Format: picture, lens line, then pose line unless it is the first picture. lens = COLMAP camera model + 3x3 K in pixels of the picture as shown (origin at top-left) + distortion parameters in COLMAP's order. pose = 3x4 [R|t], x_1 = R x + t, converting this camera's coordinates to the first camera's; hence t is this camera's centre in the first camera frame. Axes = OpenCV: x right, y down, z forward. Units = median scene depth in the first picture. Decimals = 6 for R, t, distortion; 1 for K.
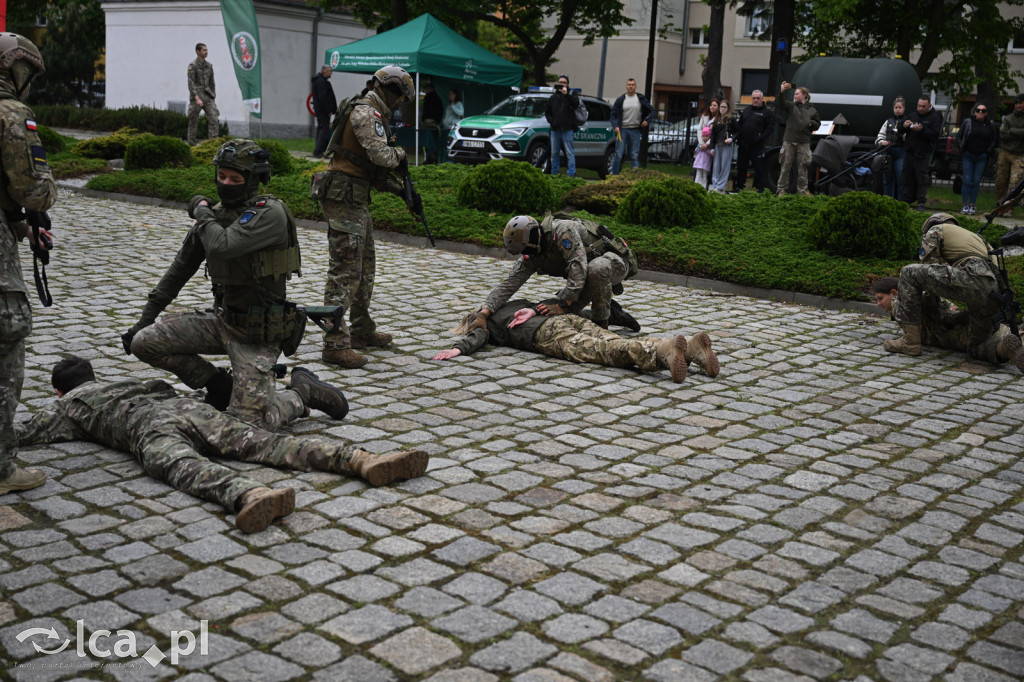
lens RADIAL K [[1235.9, 0, 512.2], [0, 1235.9, 344.8], [0, 0, 1]] dist [0.010739, 0.000000]
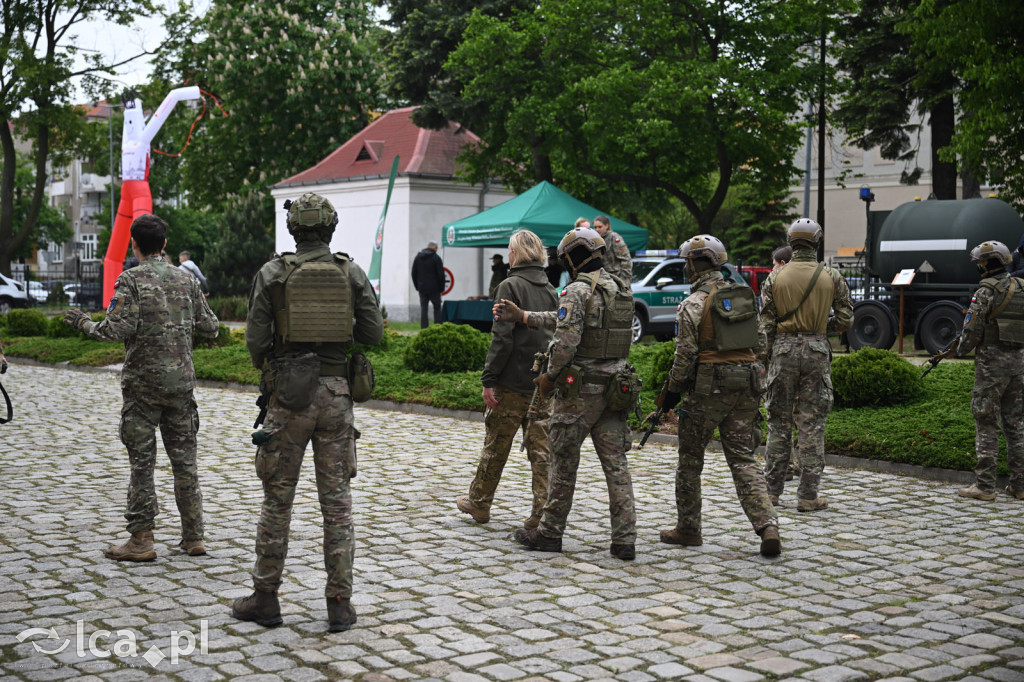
lens RADIAL K [[1585.5, 0, 512.7], [0, 1585.5, 338.2], [0, 0, 1]] dist [0.020682, 0.000000]
pose [[0.970189, -0.045893, -0.237965, 0.662652], [0.008542, 0.987772, -0.155671, 0.133022], [0.242199, 0.148997, 0.958718, -0.507877]]
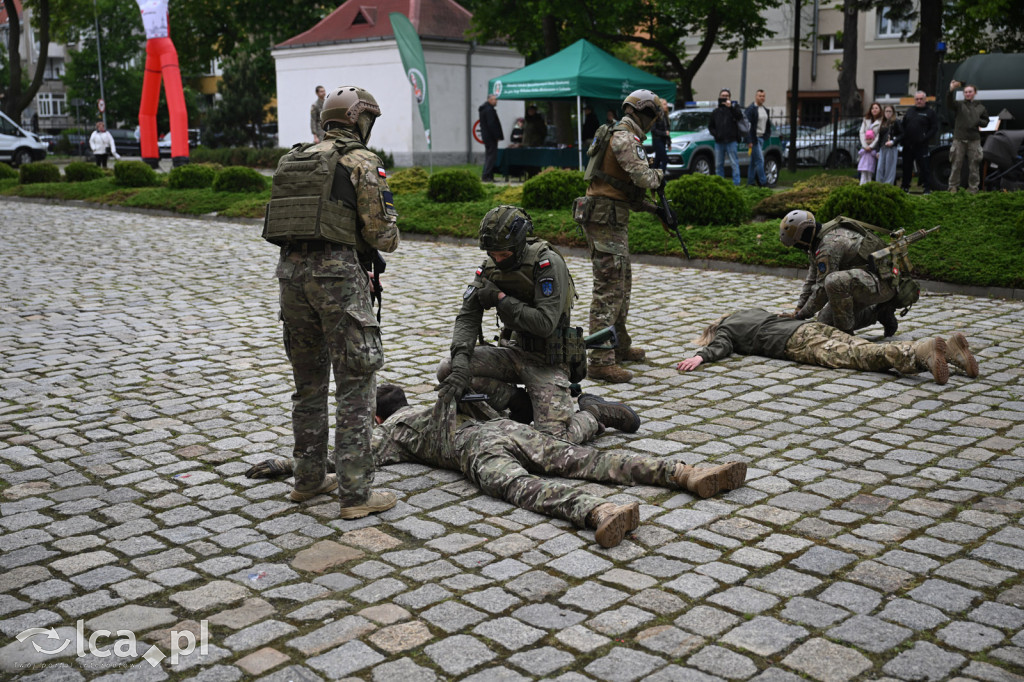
lens RADIAL K [[1176.5, 0, 515.1], [0, 1176.5, 340.3], [0, 0, 1]] dist [0.001589, 0.000000]
pose [[0.993387, -0.043584, -0.106223, -0.107975], [0.042580, 0.999024, -0.011704, -0.008923], [0.106629, 0.007104, 0.994273, 0.000921]]
